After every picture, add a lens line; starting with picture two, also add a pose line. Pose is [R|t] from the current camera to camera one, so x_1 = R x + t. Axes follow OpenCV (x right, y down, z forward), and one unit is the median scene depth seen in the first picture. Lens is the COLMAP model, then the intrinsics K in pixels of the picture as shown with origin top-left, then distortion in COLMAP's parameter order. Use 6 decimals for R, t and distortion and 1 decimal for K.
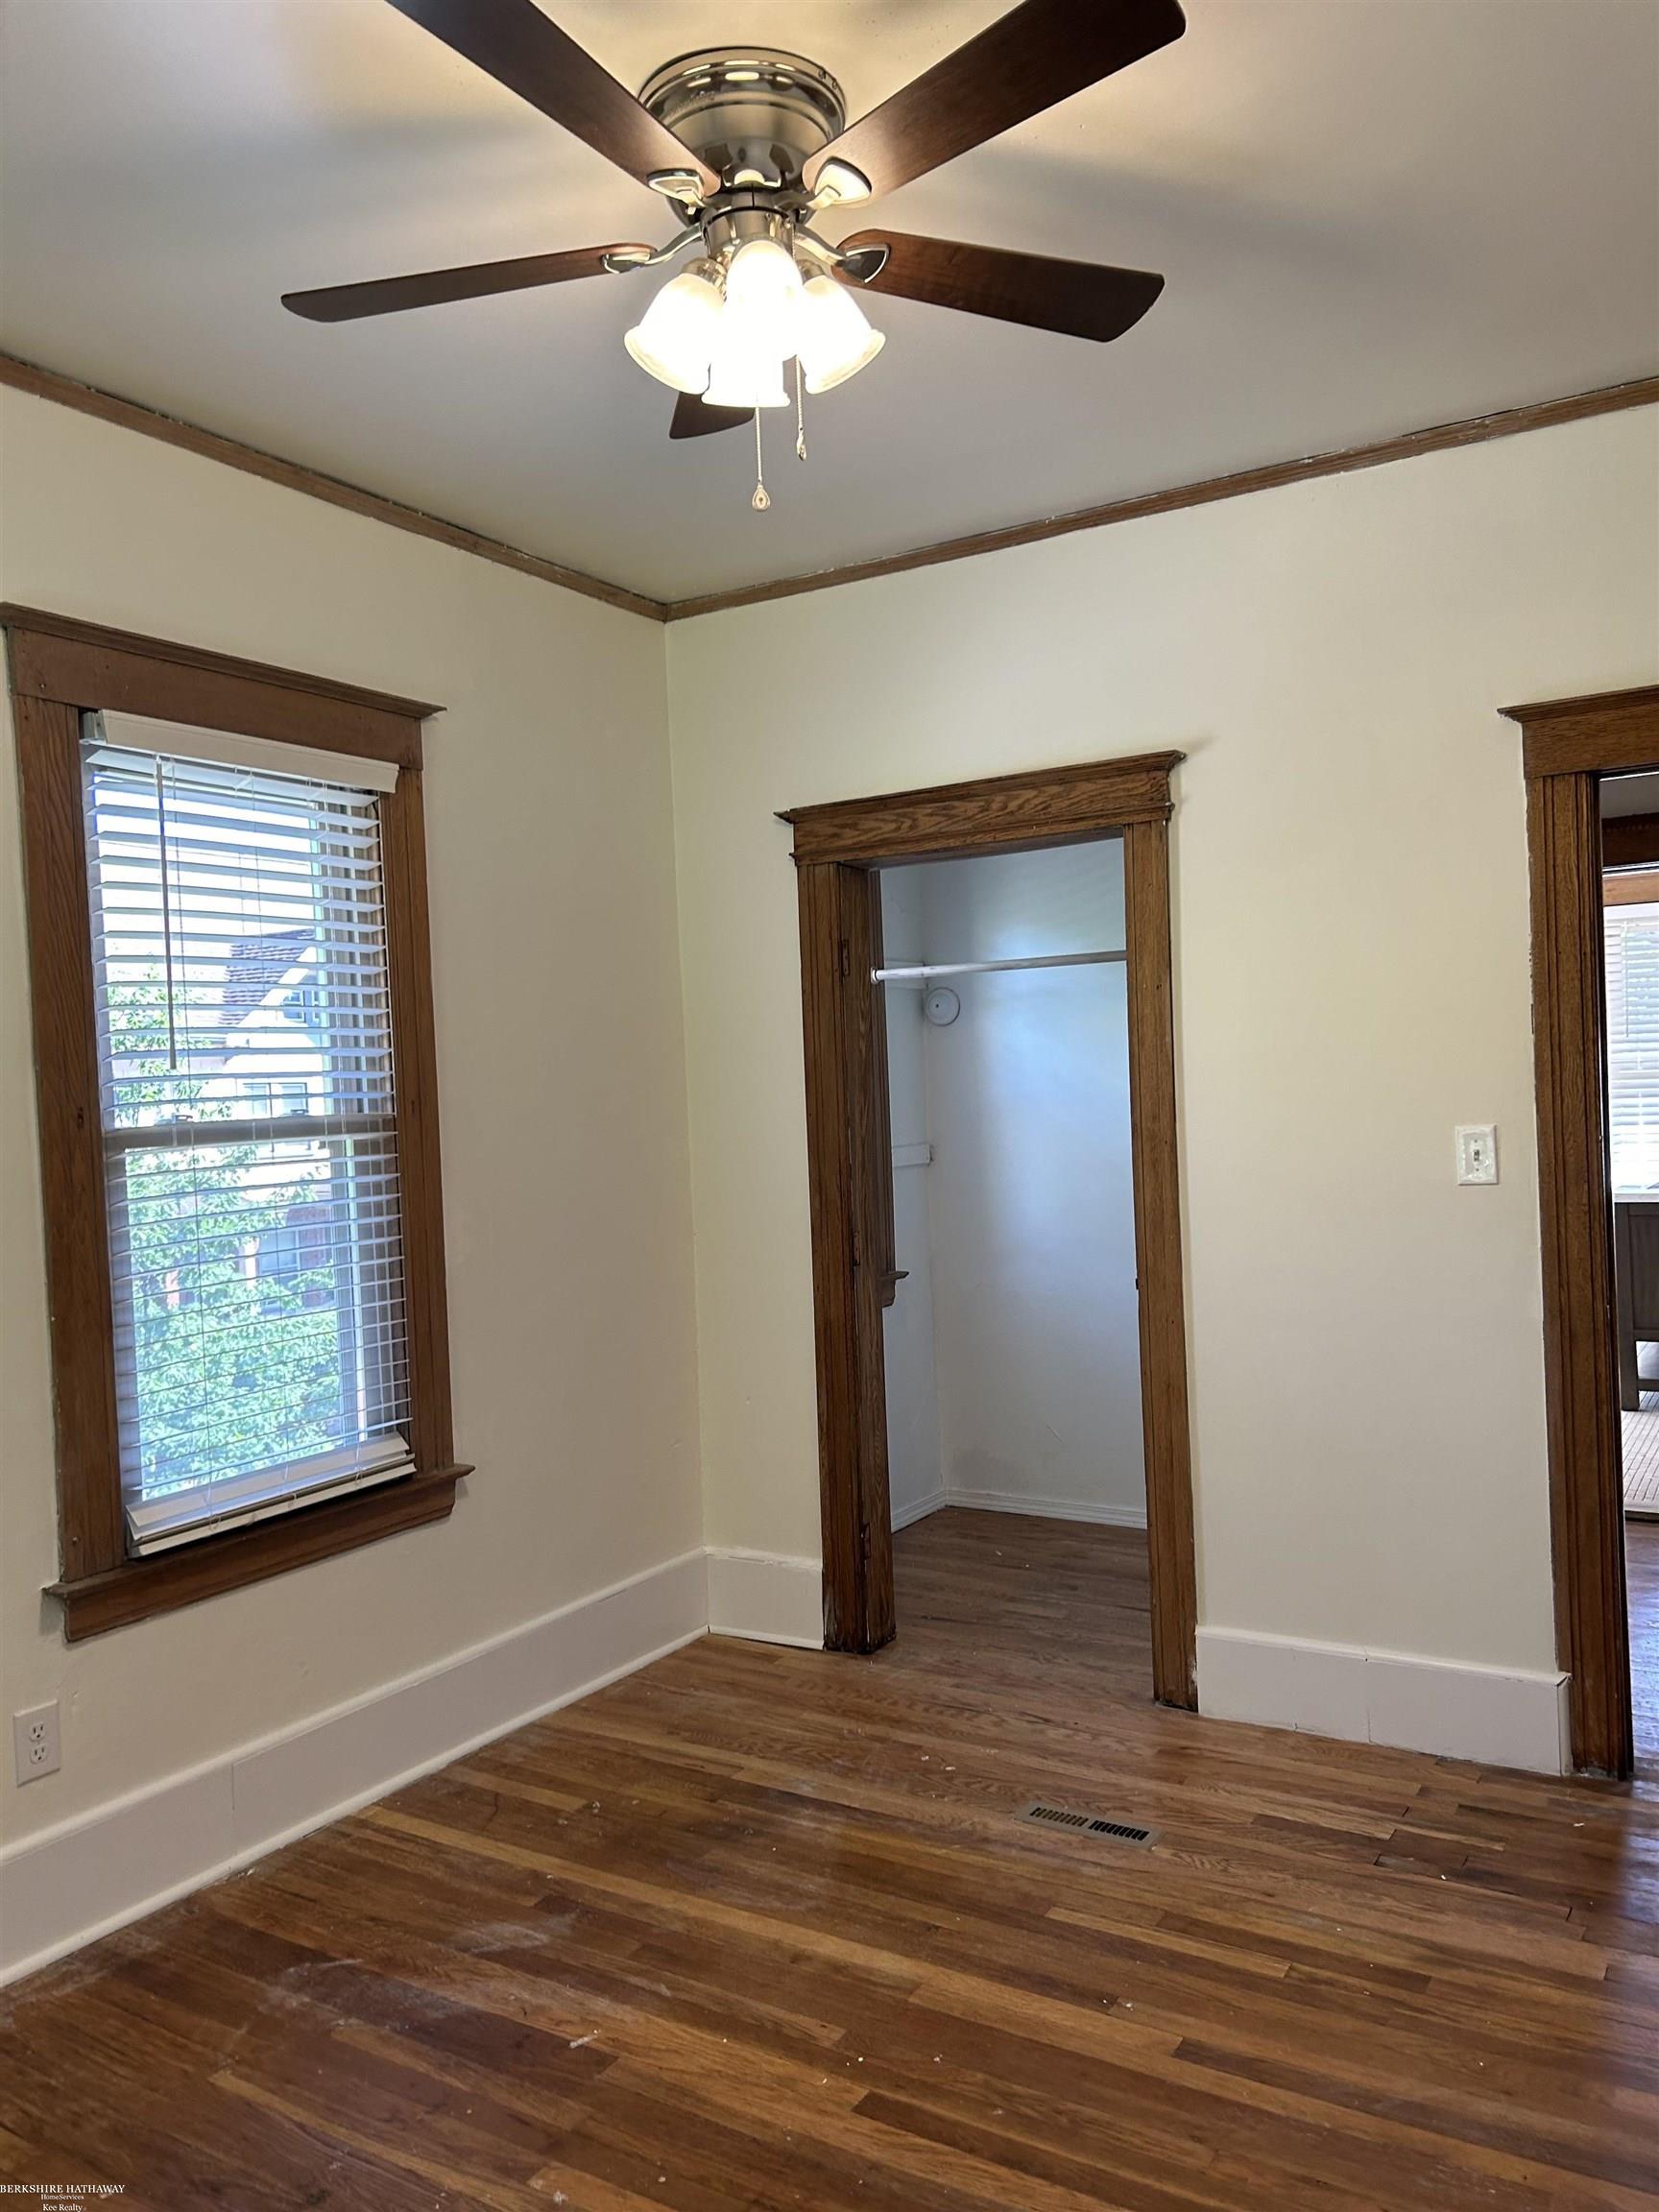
lens RADIAL K [[1657.4, 0, 820.9], [0, 1657.4, 1121.6], [0, 0, 1]] dist [0.058725, -0.069035]
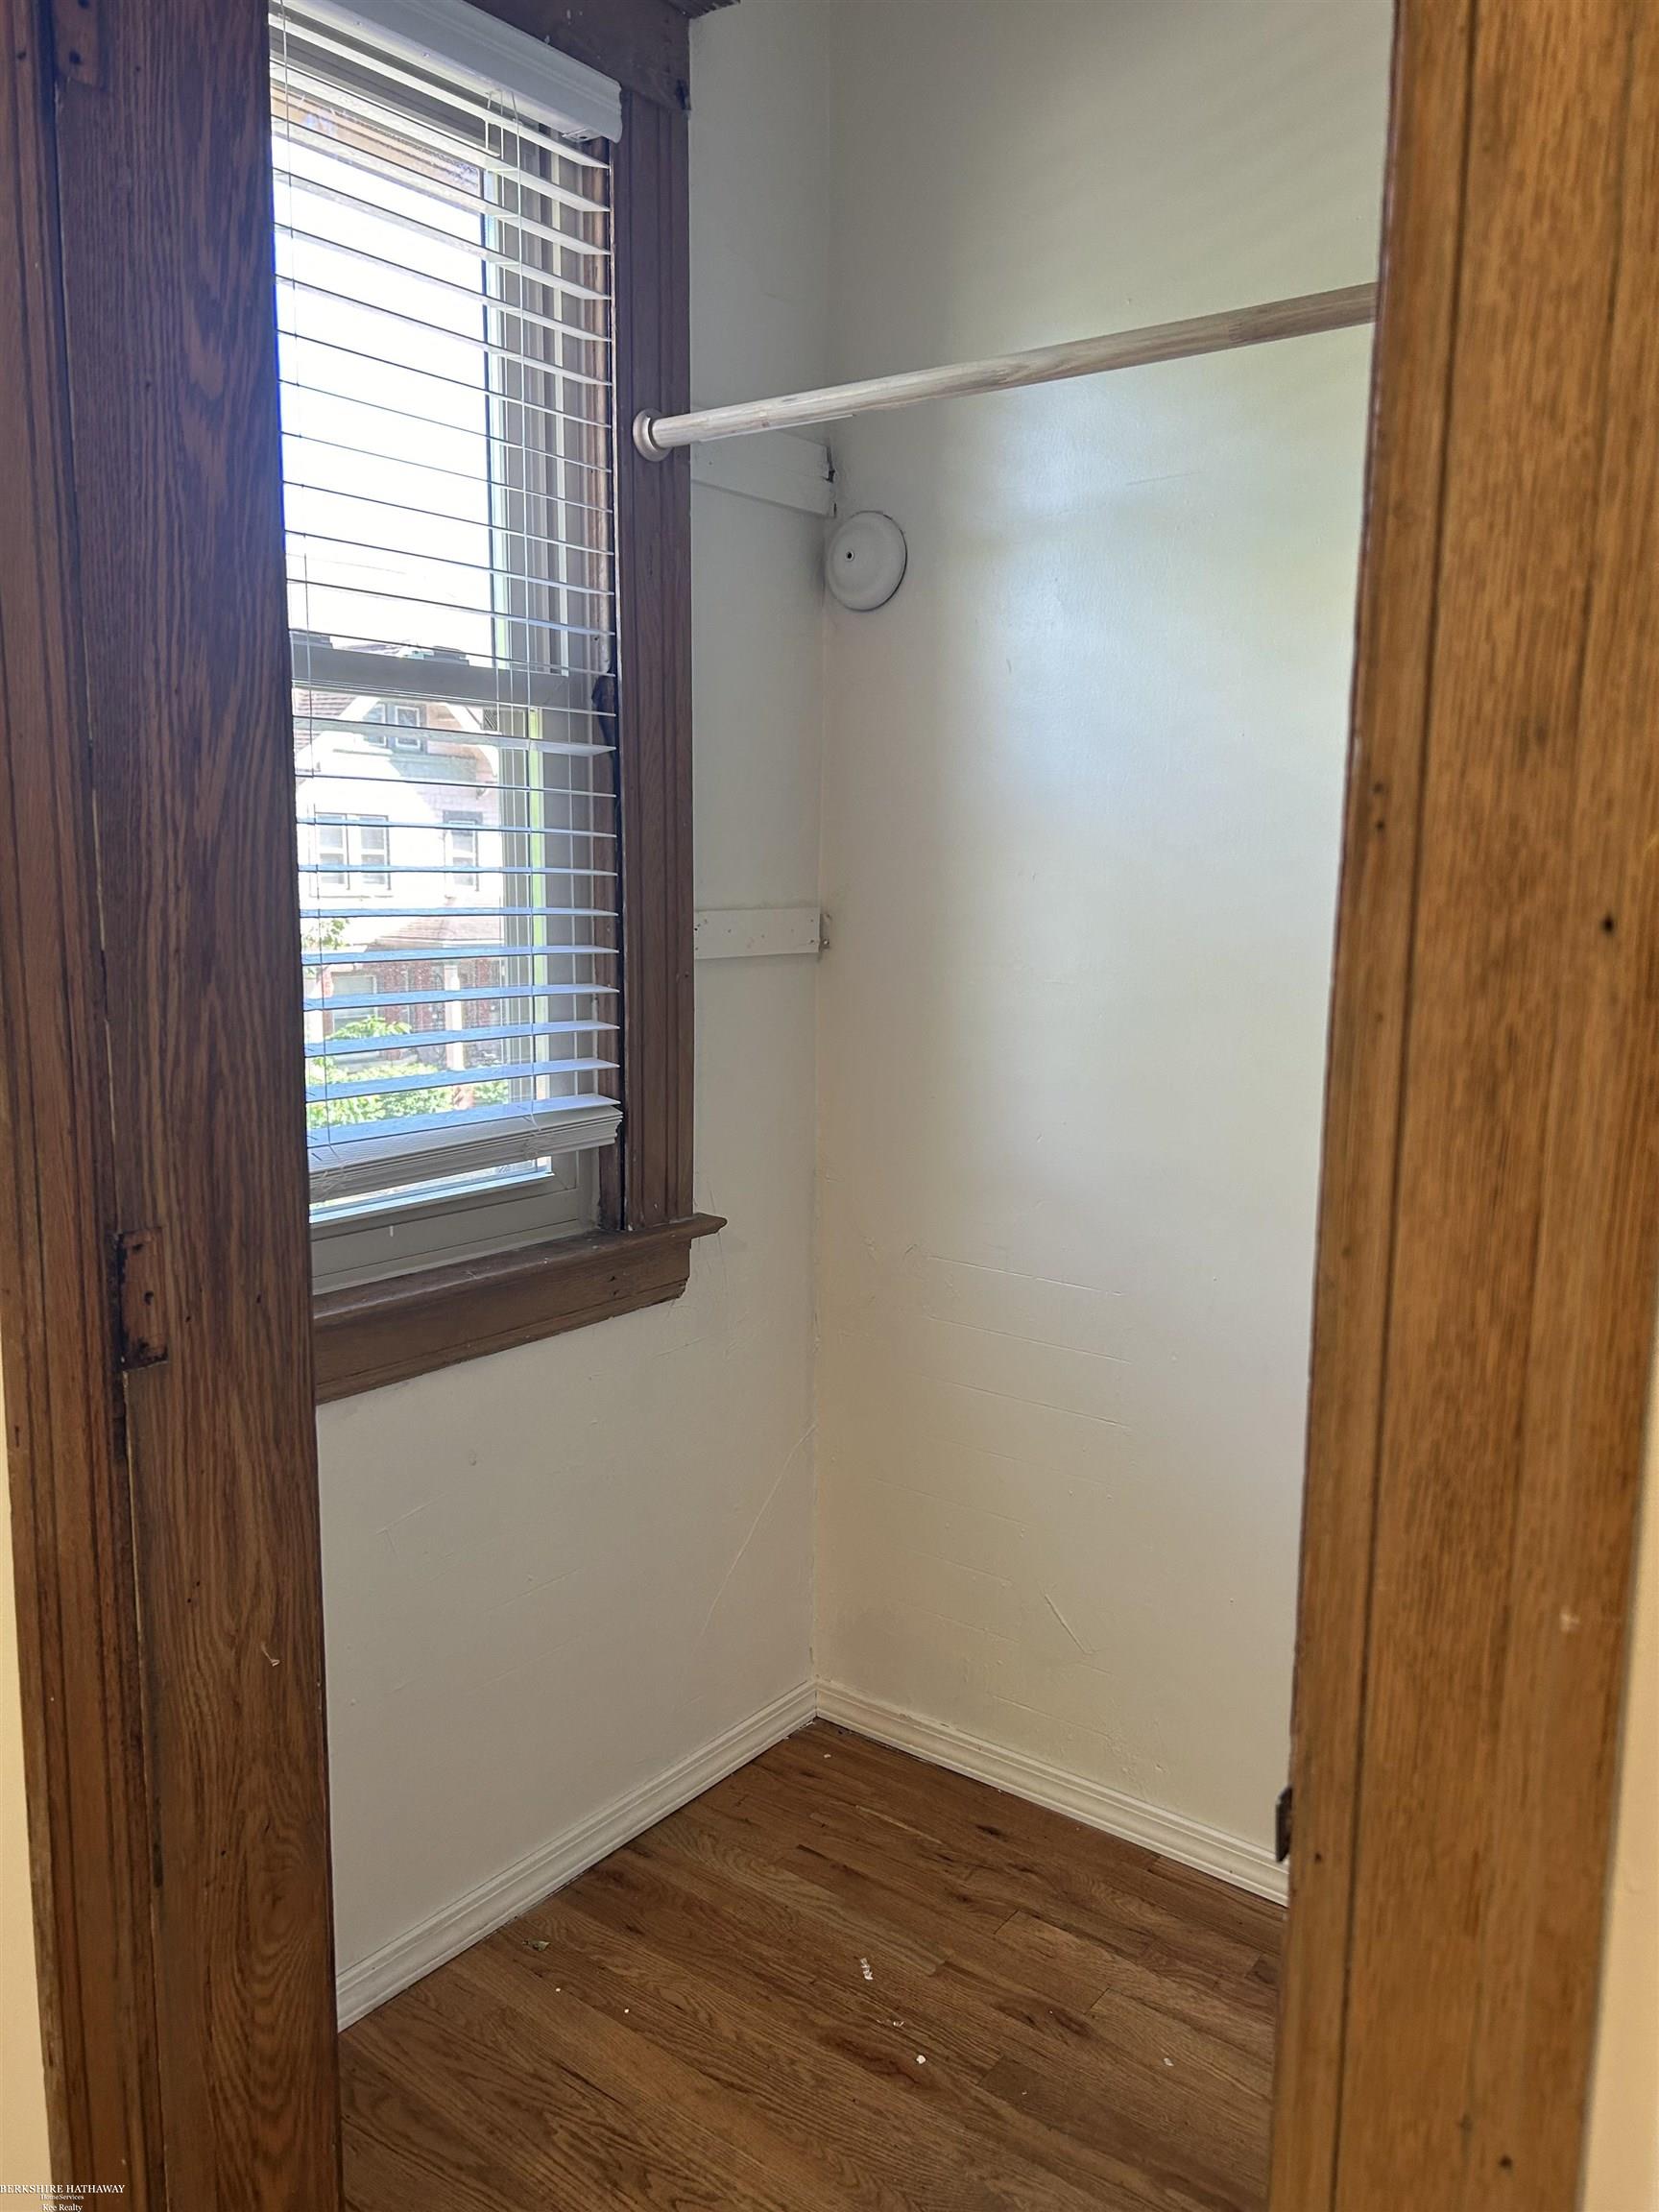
lens RADIAL K [[1657.4, 0, 820.9], [0, 1657.4, 1121.6], [0, 0, 1]] dist [0.058725, -0.069035]
pose [[0.993101, 0.072561, -0.092120, 0.114217], [-0.059478, 0.988704, 0.137575, 0.009673], [0.101062, -0.131146, 0.986198, 0.618668]]
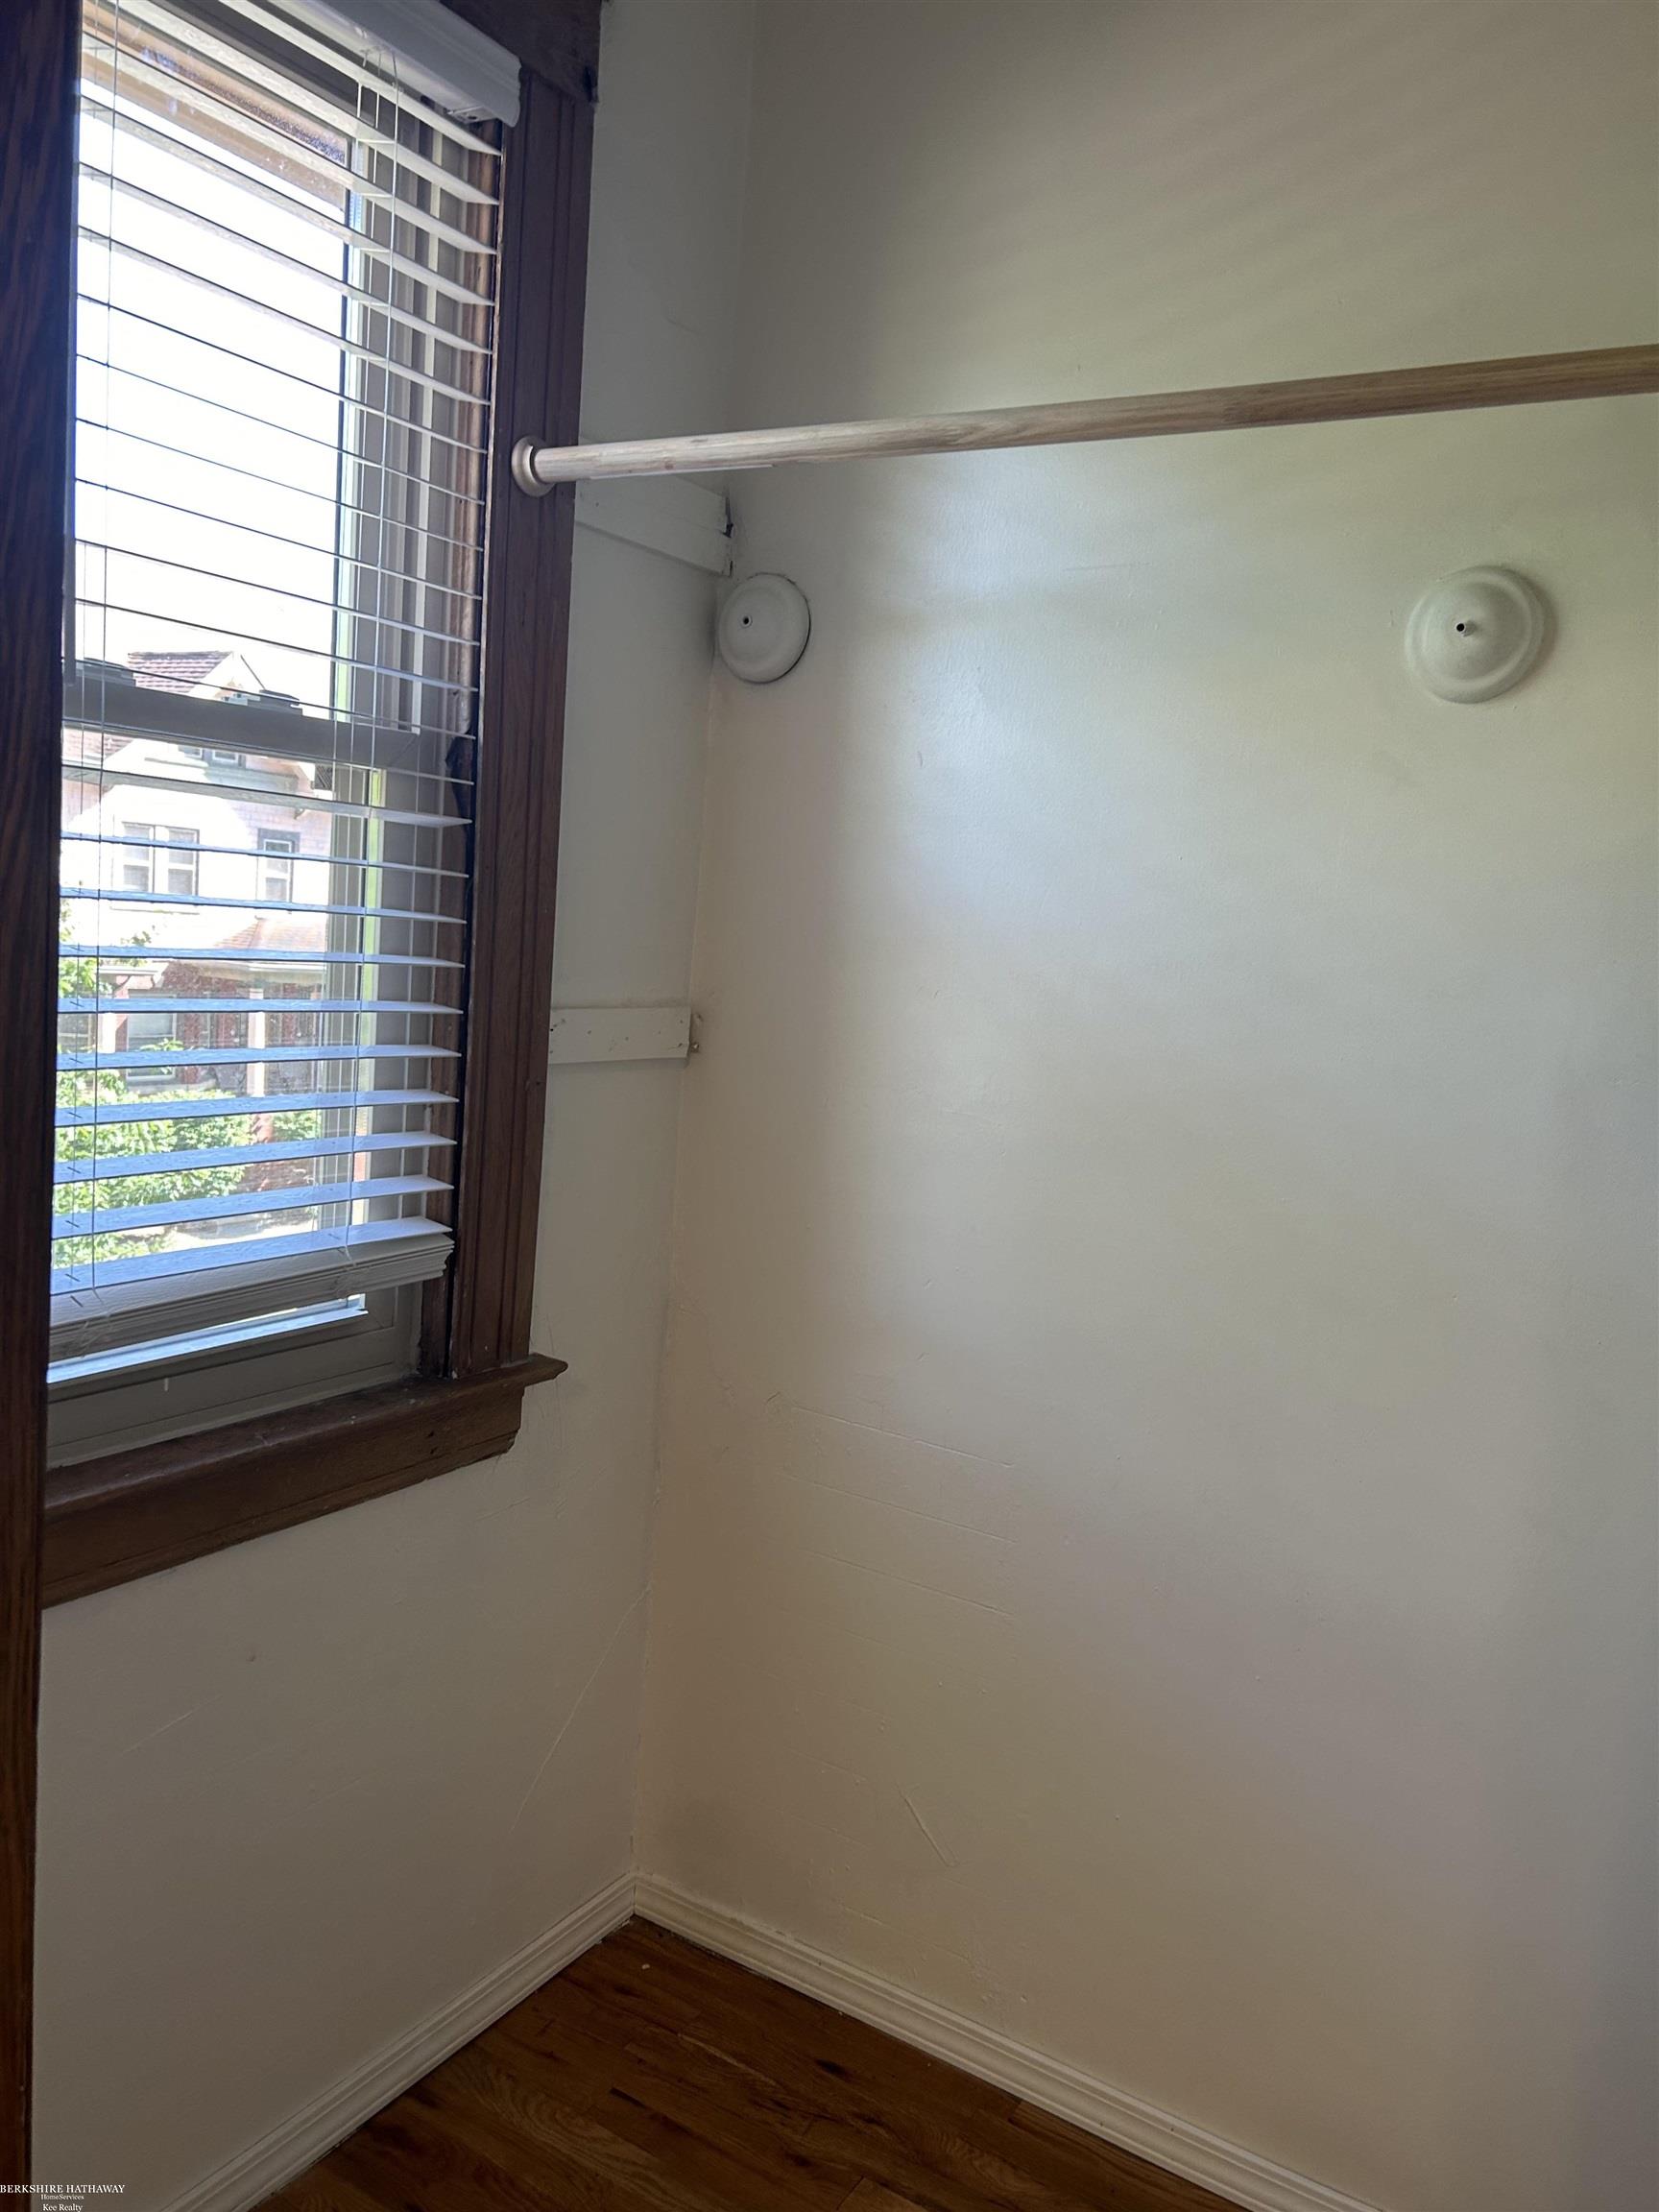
lens RADIAL K [[1664.0, 0, 804.3], [0, 1664.0, 1133.8], [0, 0, 1]] dist [0.041300, -0.043196]
pose [[0.992525, 0.121804, 0.007602, 0.096644], [-0.121915, 0.986764, 0.106923, -0.001927], [0.005522, -0.107050, 0.994238, 0.667562]]
